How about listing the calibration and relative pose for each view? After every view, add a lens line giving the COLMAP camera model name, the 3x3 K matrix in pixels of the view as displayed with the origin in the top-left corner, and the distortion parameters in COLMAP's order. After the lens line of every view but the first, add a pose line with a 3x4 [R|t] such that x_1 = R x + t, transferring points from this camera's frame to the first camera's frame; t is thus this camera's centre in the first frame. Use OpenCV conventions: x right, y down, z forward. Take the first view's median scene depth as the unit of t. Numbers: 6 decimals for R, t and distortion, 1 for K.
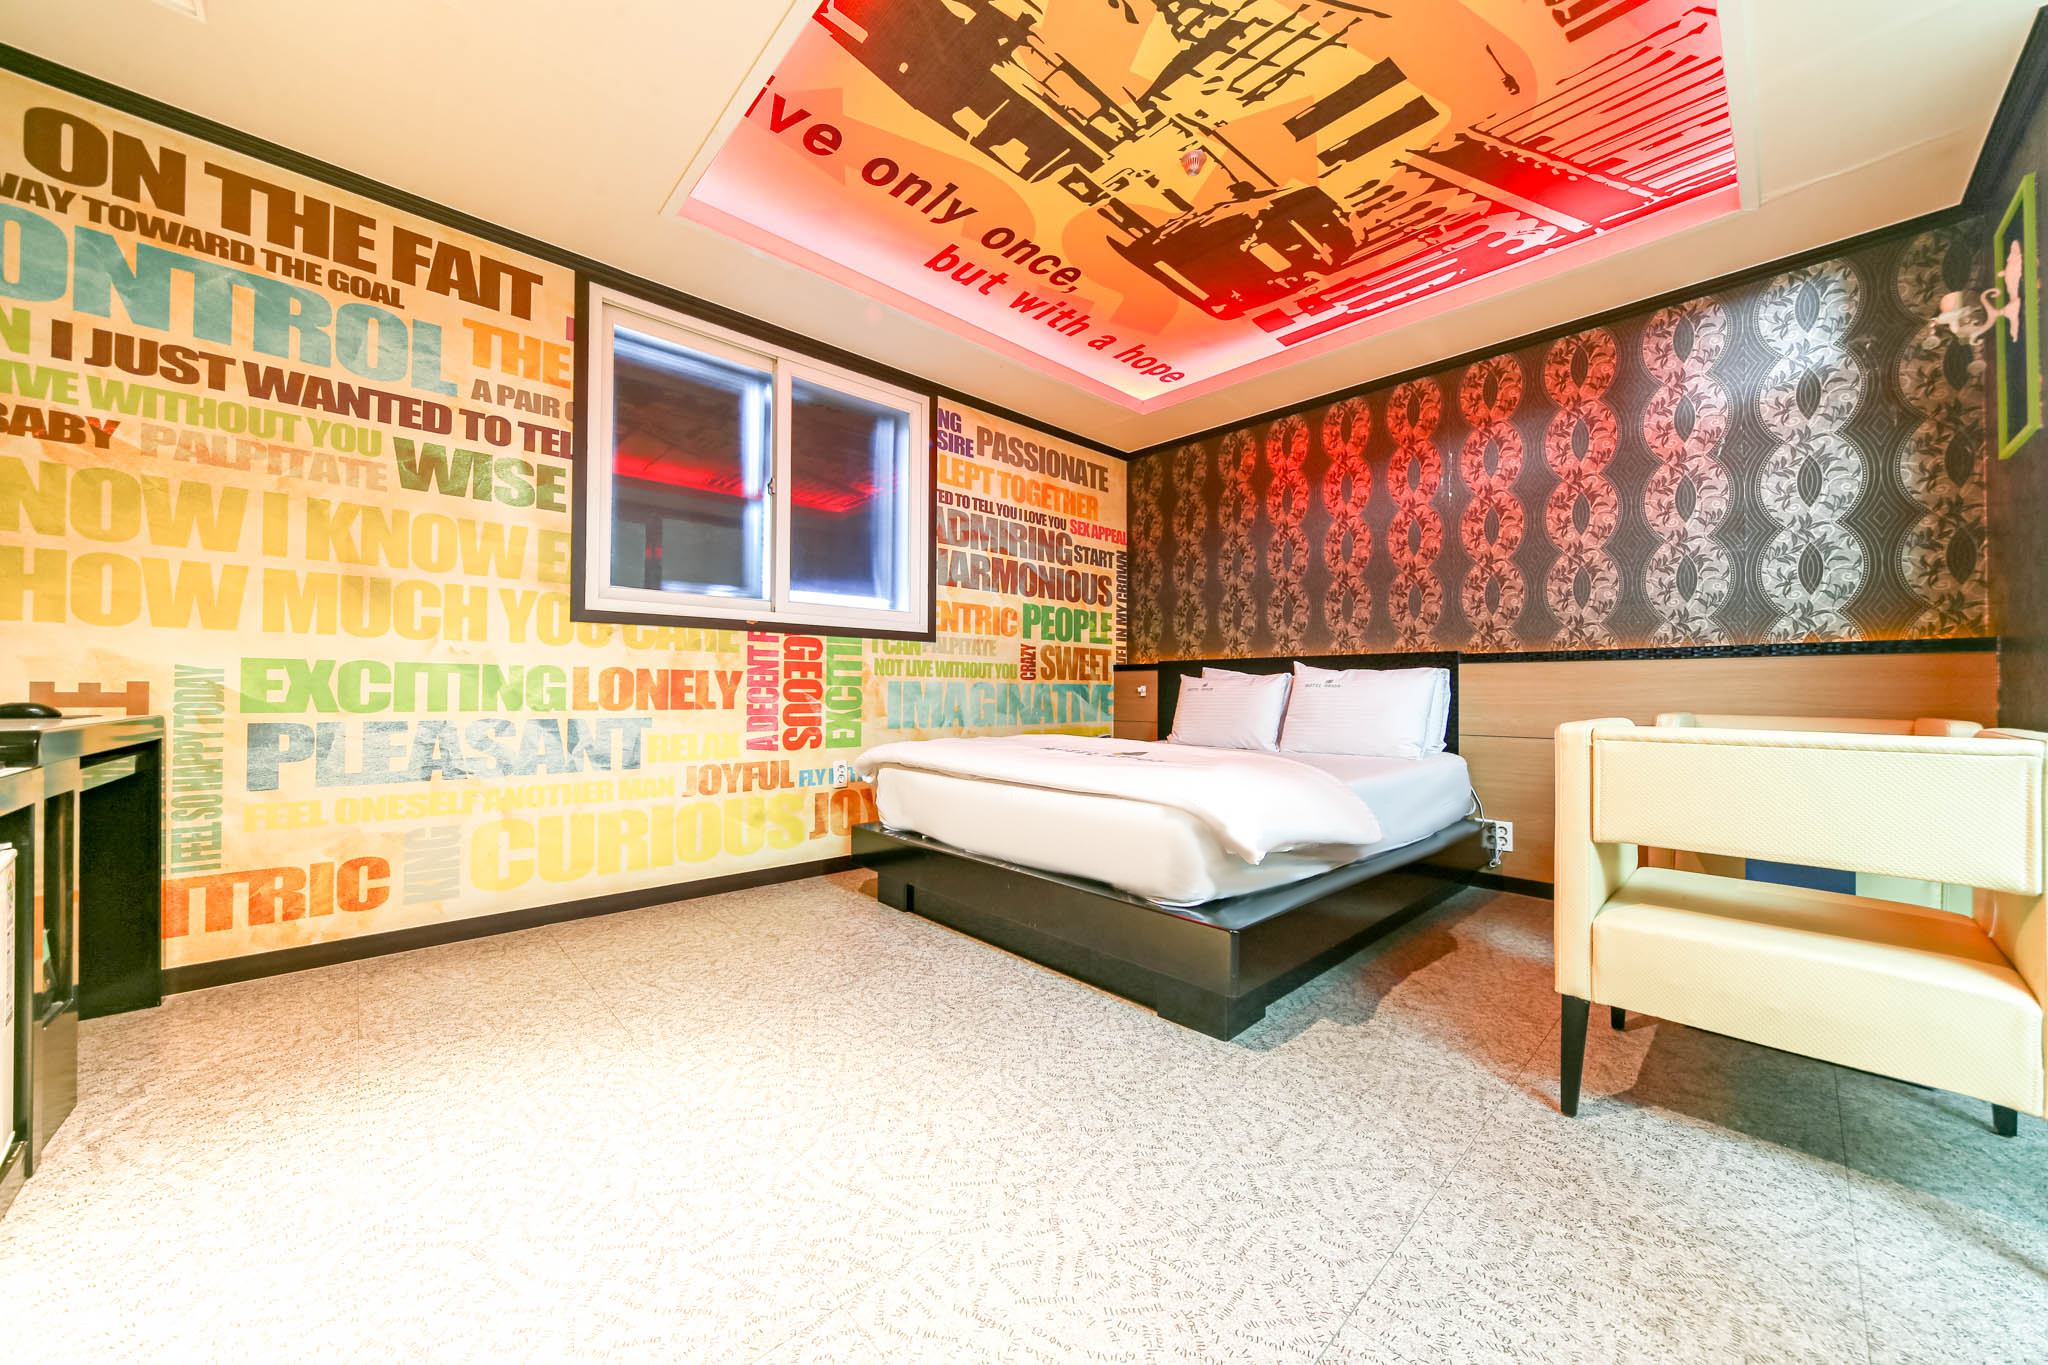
lens RADIAL K [[712.2, 0, 1031.1], [0, 712.2, 691.7], [0, 0, 1]] dist [-0.002749, 0.000383]
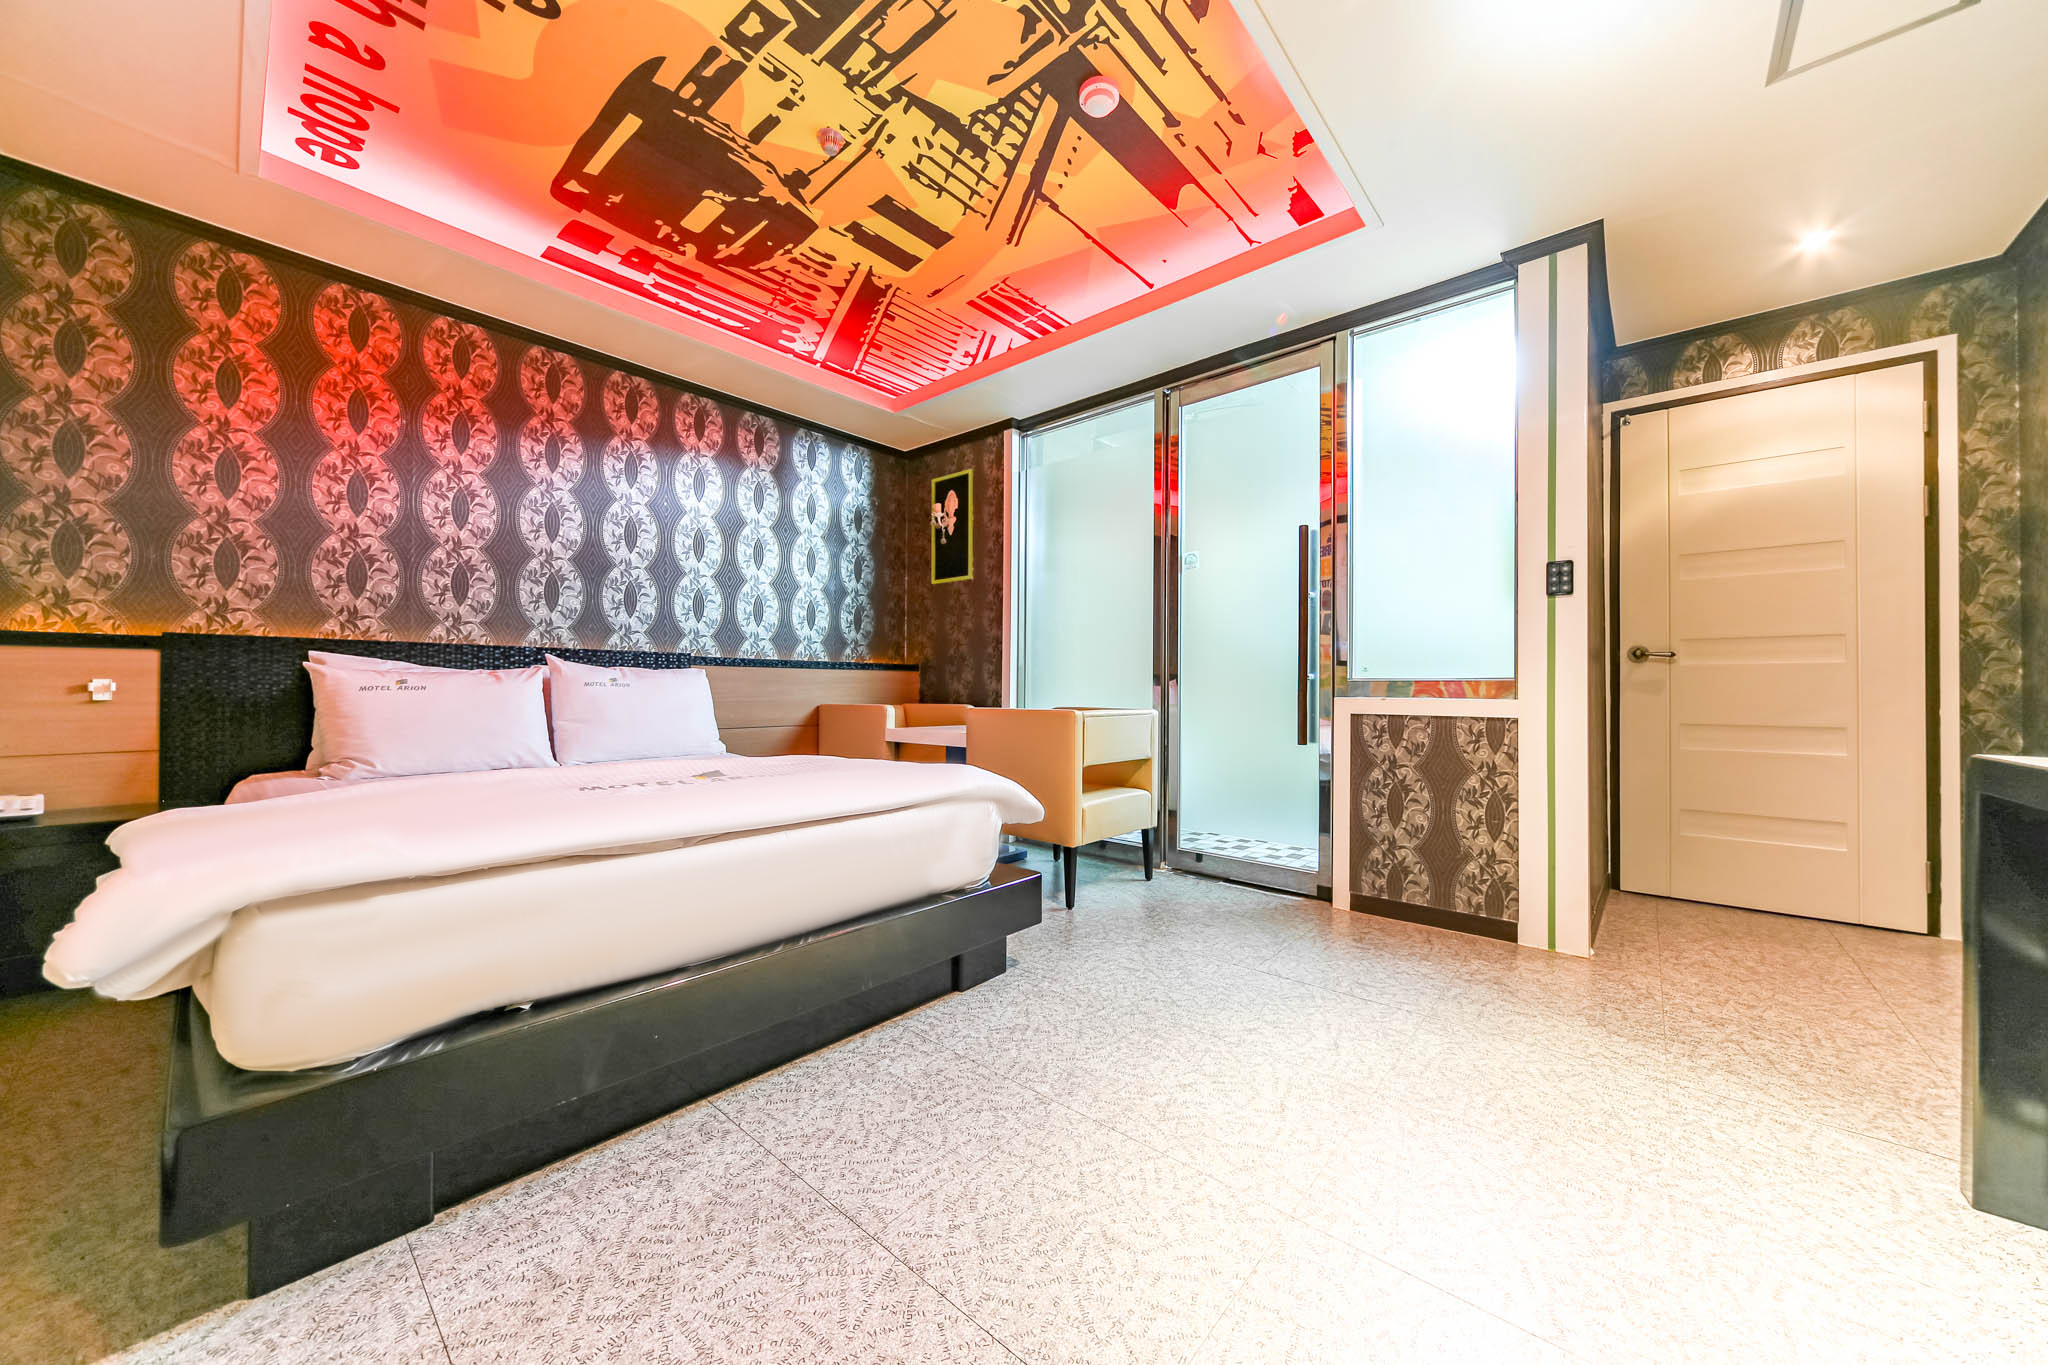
lens RADIAL K [[712.2, 0, 1032.6], [0, 712.2, 684.2], [0, 0, 1]] dist [-0.002749, 0.000383]
pose [[-0.097711, 0.007194, 0.995189, -0.519291], [-0.000186, 0.999974, -0.007246, -0.002181], [-0.995215, -0.000893, -0.097707, 0.569339]]
